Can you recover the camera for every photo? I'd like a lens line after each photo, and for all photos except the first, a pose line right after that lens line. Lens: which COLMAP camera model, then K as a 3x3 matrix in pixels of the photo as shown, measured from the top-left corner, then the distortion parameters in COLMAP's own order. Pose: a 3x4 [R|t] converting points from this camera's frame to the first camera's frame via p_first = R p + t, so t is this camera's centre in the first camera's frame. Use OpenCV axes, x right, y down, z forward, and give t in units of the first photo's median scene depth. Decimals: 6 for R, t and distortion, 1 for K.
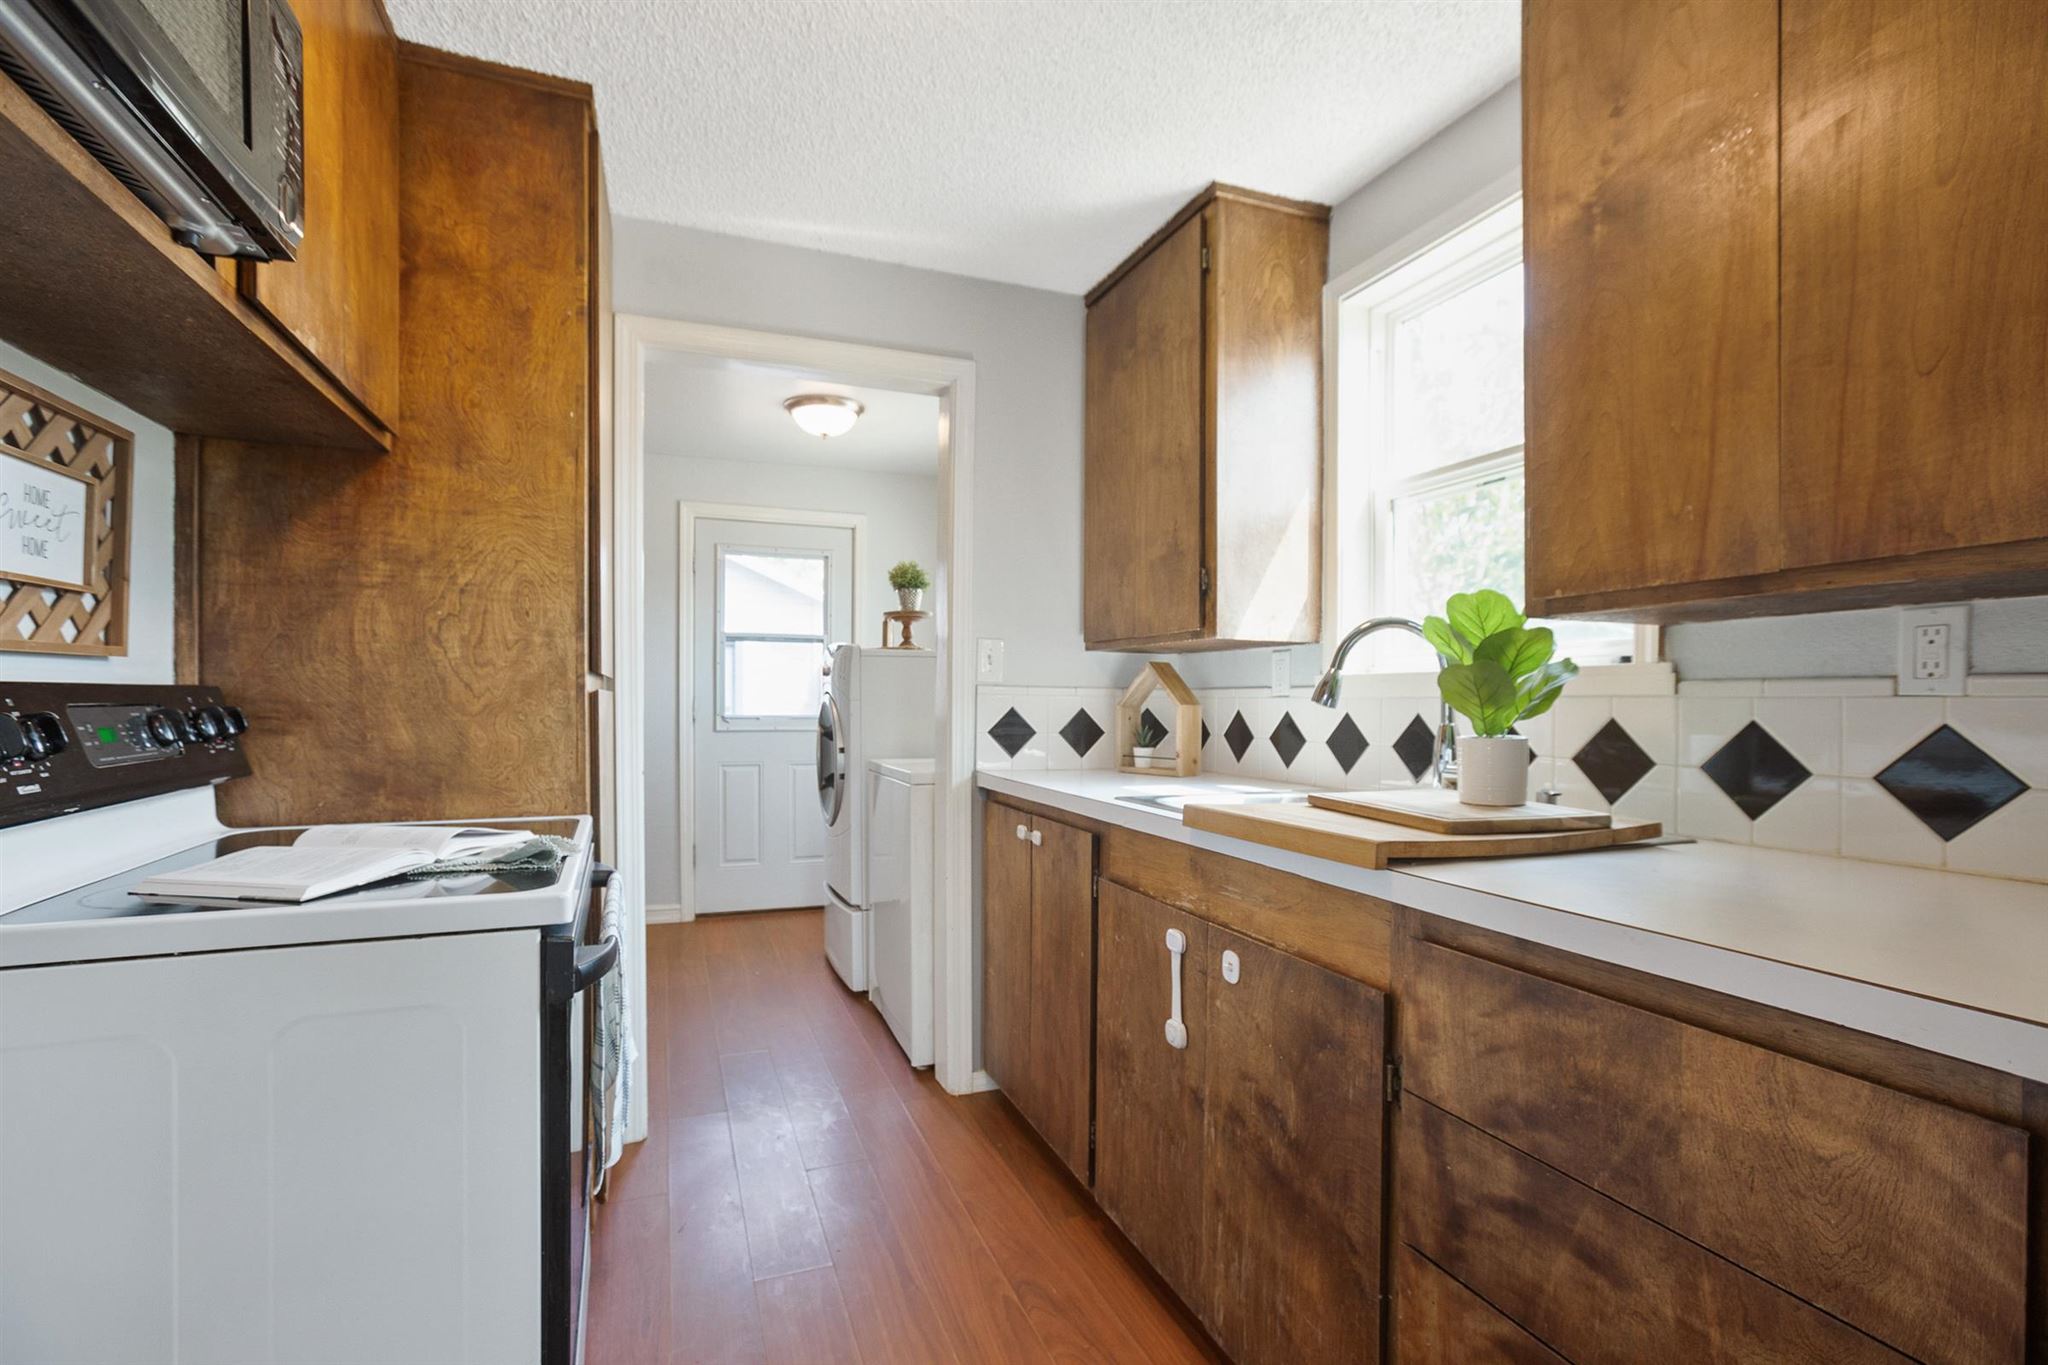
lens RADIAL K [[944.4, 0, 1019.3], [0, 944.4, 701.6], [0, 0, 1]] dist [-0.001487, 0.000060]
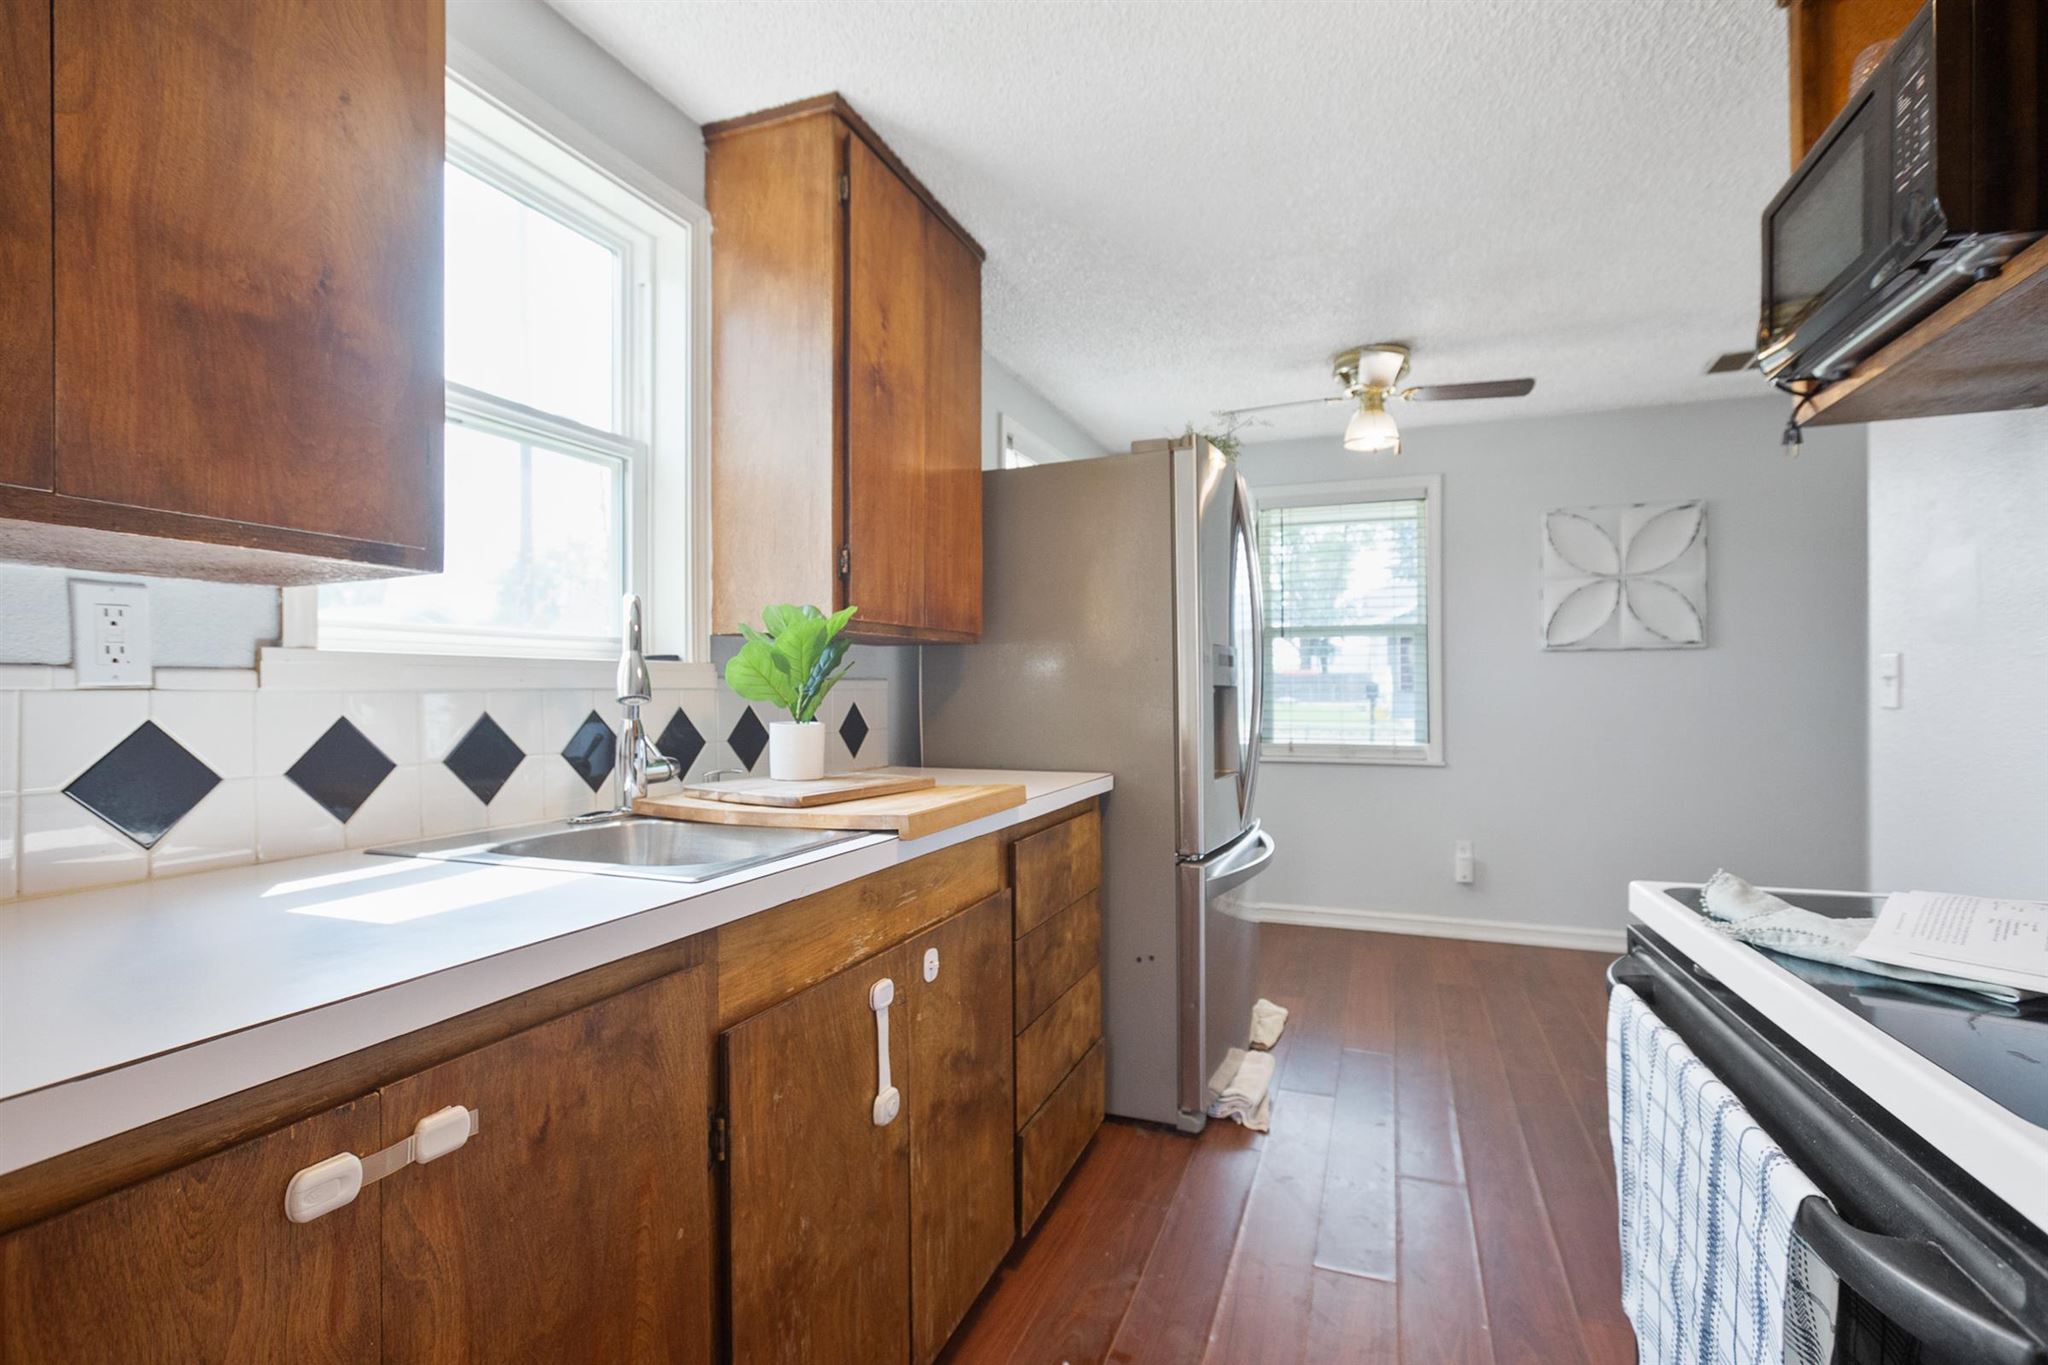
lens RADIAL K [[944.4, 0, 1019.3], [0, 944.4, 701.6], [0, 0, 1]] dist [-0.001487, 0.000060]
pose [[-0.732796, -0.009755, 0.680379, -0.348697], [0.001312, 0.999875, 0.015748, -0.005703], [-0.680448, 0.012433, -0.732691, 1.133055]]
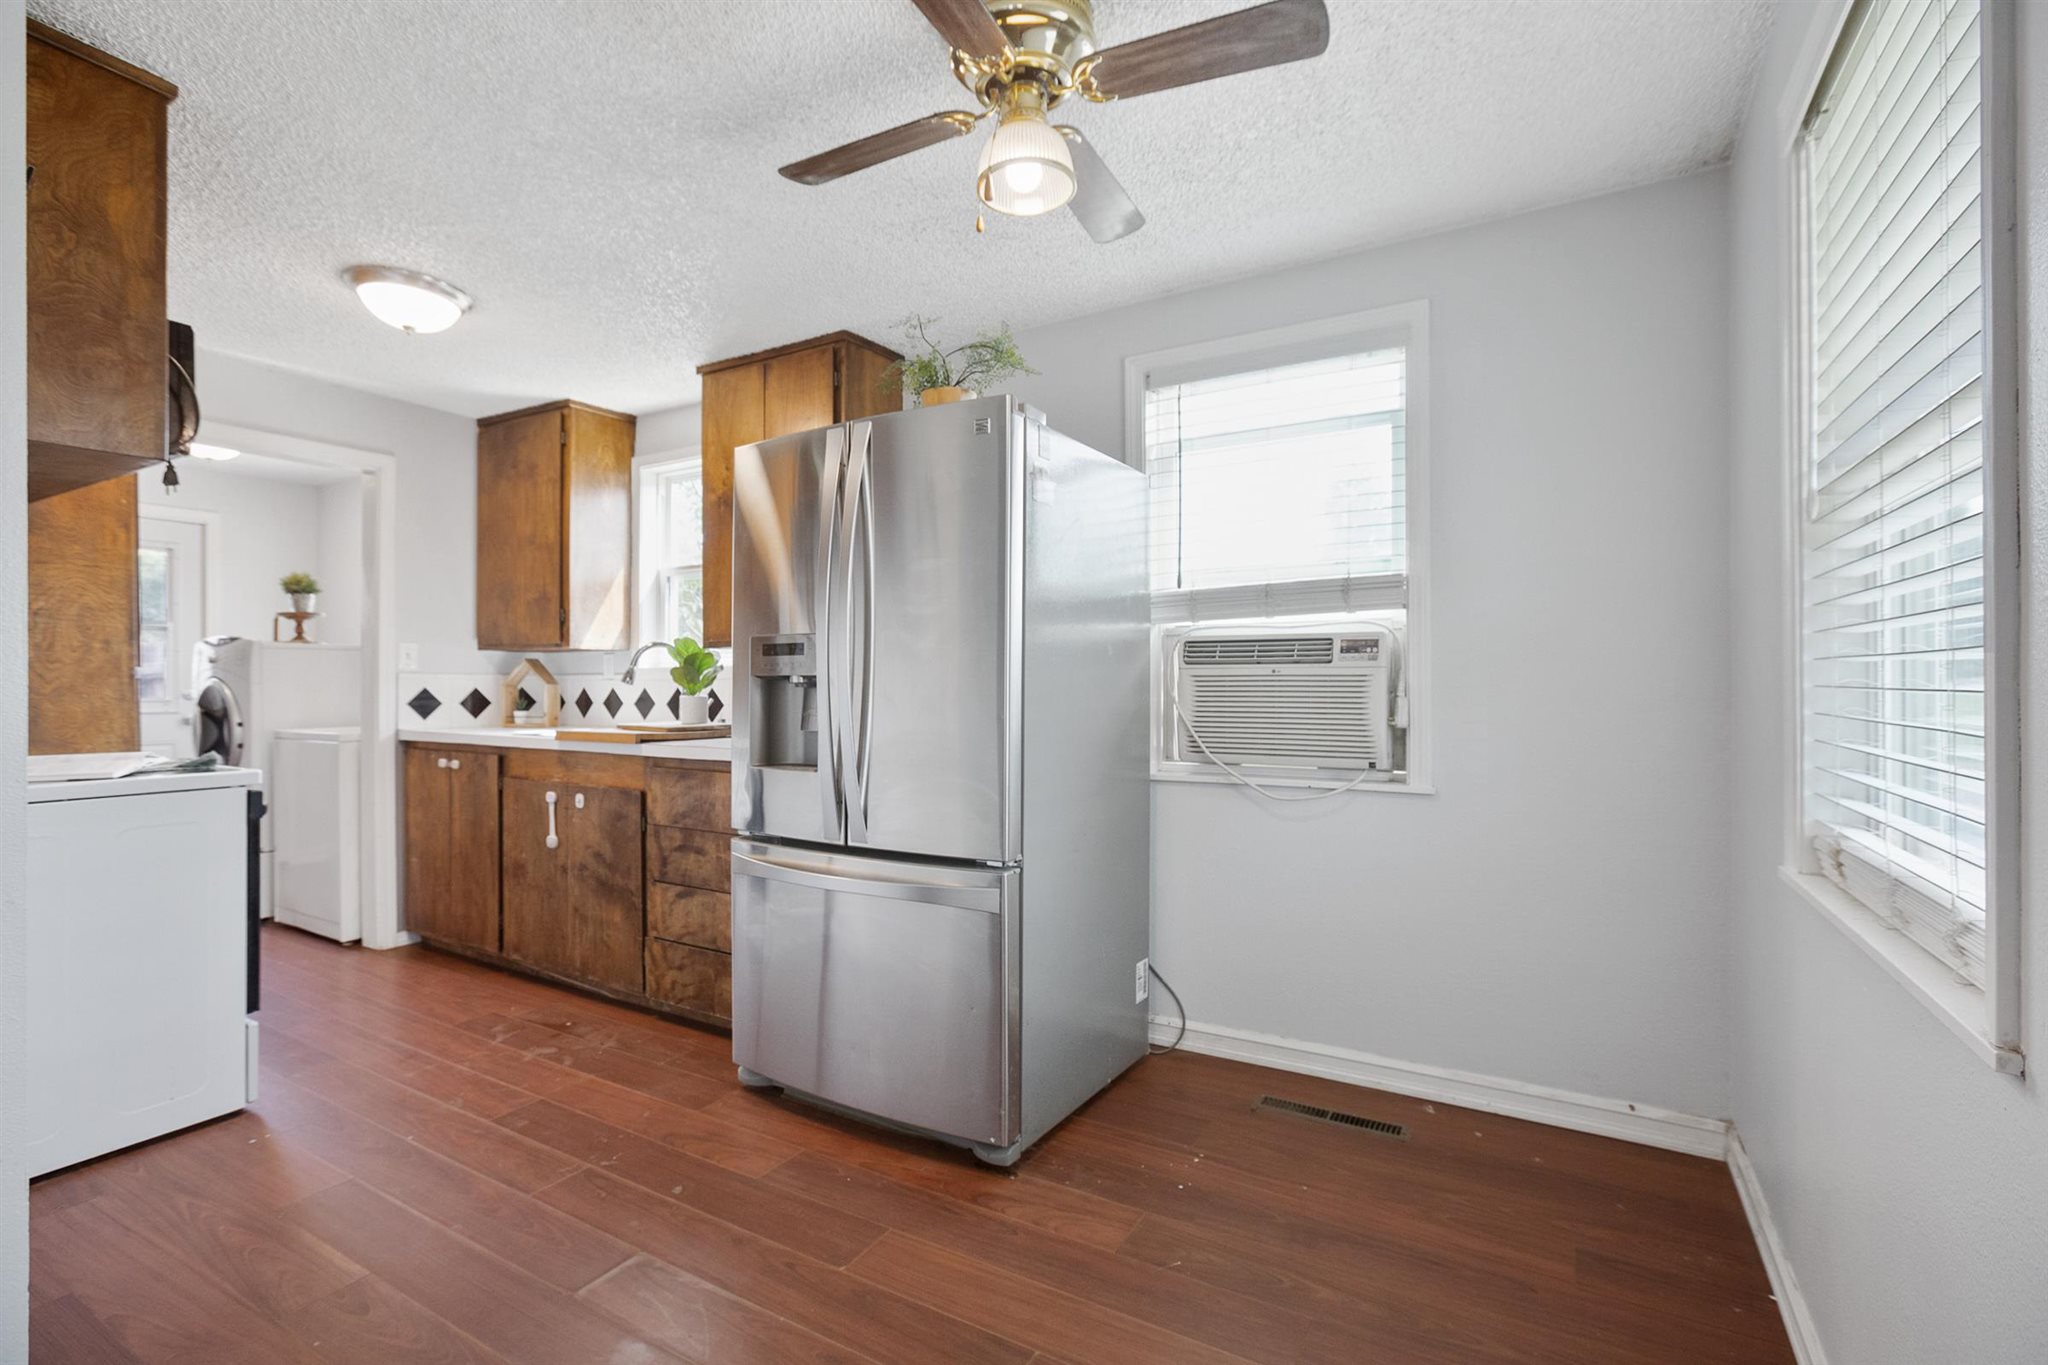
lens RADIAL K [[920.8, 0, 1067.8], [0, 920.8, 682.4], [0, 0, 1]] dist [-0.062807, 0.017733]
pose [[0.756119, -0.007531, 0.654391, -0.206909], [0.007046, 0.999970, 0.003366, 0.000639], [-0.654396, 0.002066, 0.756149, -0.945315]]
